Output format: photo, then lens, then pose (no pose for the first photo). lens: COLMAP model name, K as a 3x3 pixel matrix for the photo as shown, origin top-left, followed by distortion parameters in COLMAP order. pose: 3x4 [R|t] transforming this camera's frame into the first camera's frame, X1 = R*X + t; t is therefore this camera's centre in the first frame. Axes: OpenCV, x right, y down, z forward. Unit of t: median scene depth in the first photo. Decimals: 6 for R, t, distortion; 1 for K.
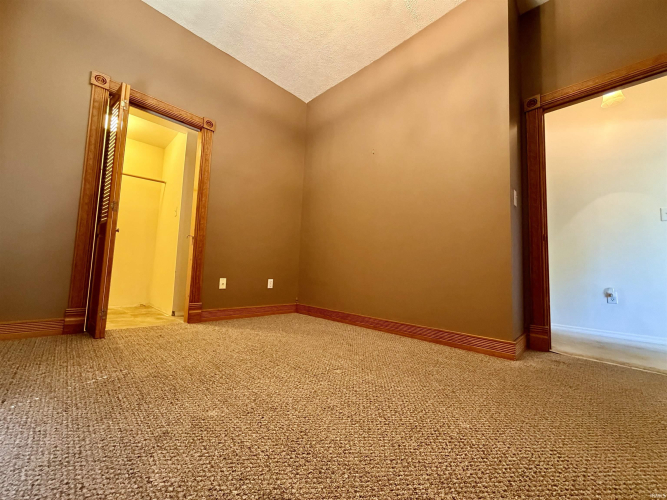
lens RADIAL K [[269.0, 0, 333.5], [0, 269.0, 250.0], [0, 0, 1]] dist [-0.002562, -0.000087]
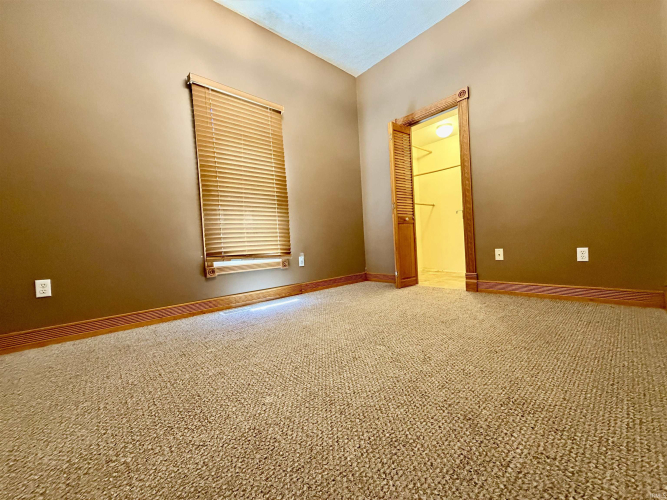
lens RADIAL K [[269.0, 0, 333.5], [0, 269.0, 250.0], [0, 0, 1]] dist [-0.002562, -0.000087]
pose [[-0.070088, -0.020997, -0.997320, 0.559333], [0.120767, 0.992246, -0.029377, 0.074642], [0.990204, -0.122502, -0.067009, 0.549003]]
